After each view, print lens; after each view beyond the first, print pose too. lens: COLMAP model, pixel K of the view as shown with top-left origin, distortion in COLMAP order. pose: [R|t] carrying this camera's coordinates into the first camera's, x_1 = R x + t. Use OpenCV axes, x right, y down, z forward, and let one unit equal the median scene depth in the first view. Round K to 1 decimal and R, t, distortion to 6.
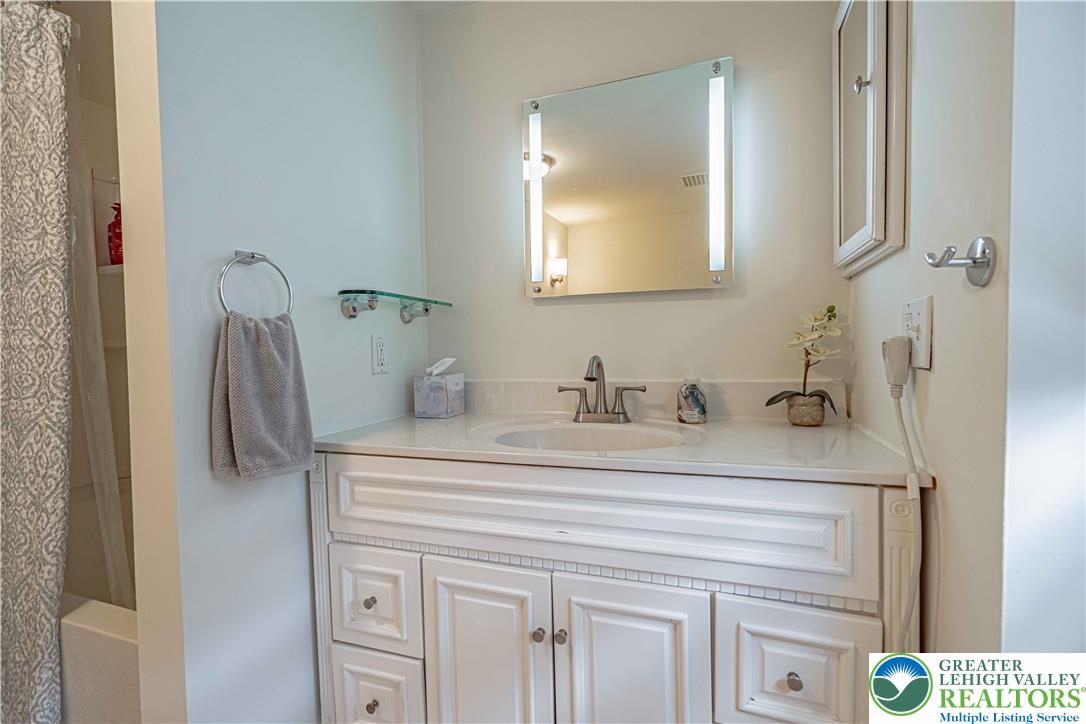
lens RADIAL K [[494.1, 0, 549.0], [0, 494.1, 363.2], [0, 0, 1]] dist [-0.012123, 0.004755]
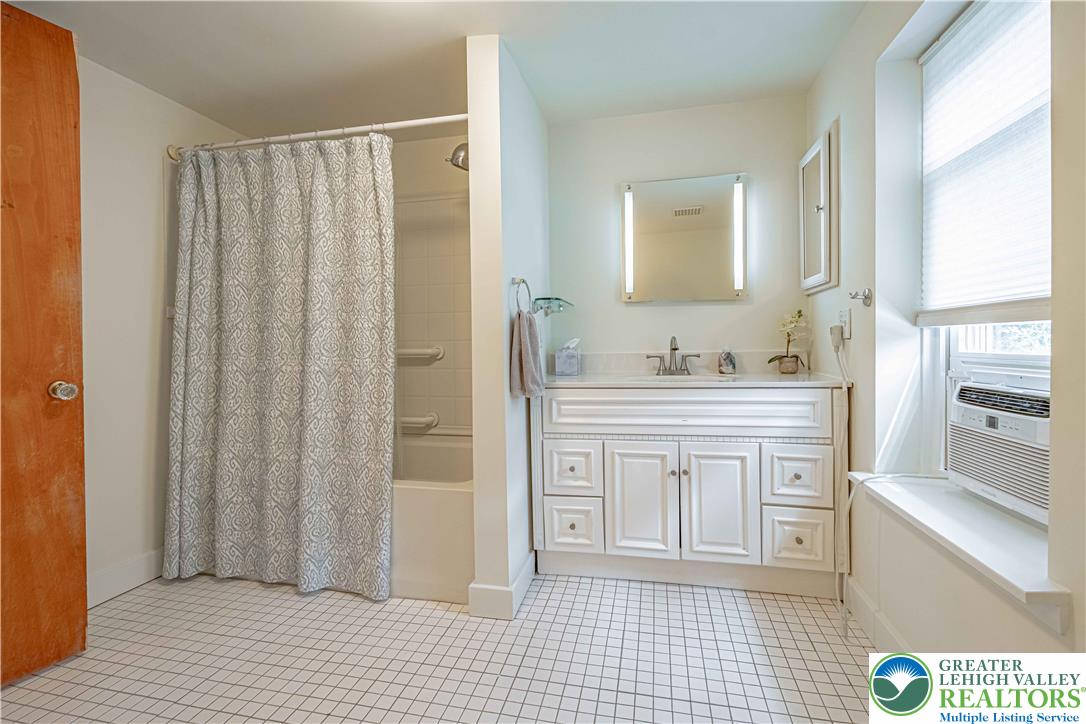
lens RADIAL K [[494.1, 0, 552.6], [0, 494.1, 344.0], [0, 0, 1]] dist [-0.012123, 0.004755]
pose [[0.991839, 0.003453, 0.127448, -0.660017], [0.000013, 0.999630, -0.027183, 0.070588], [-0.127495, 0.026963, 0.991473, -0.812811]]
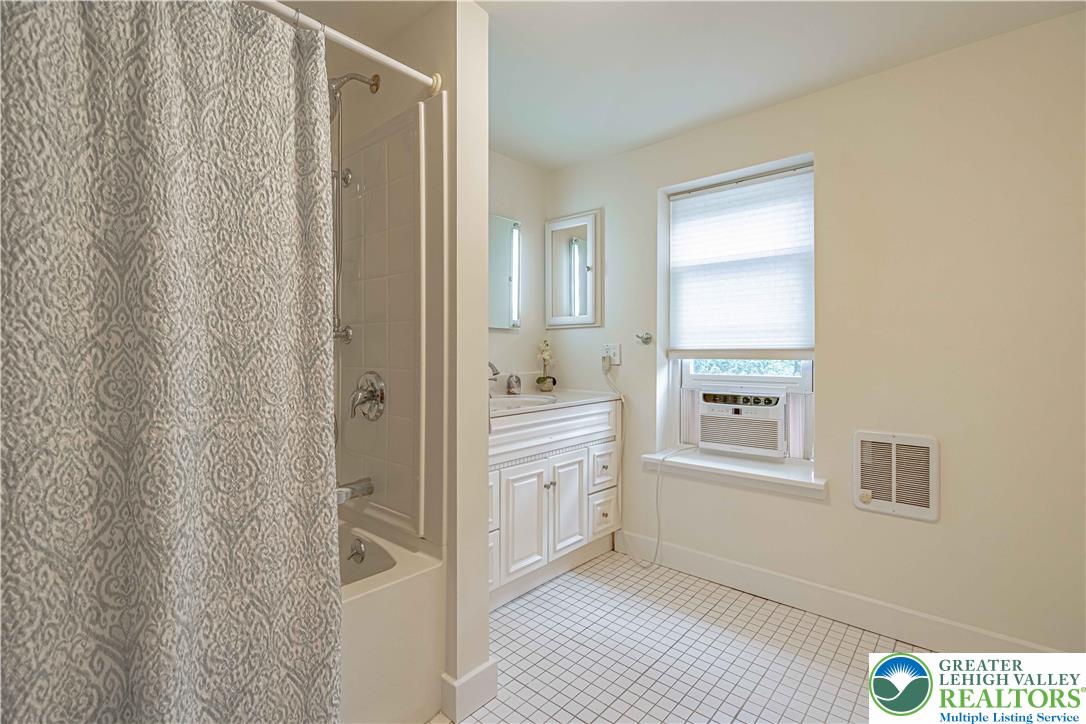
lens RADIAL K [[494.1, 0, 535.7], [0, 494.1, 351.3], [0, 0, 1]] dist [-0.012123, 0.004755]
pose [[0.382199, 0.021521, 0.923829, -1.823776], [0.020232, 0.999294, -0.031649, 0.008153], [-0.923859, 0.030787, 0.381494, 0.147883]]
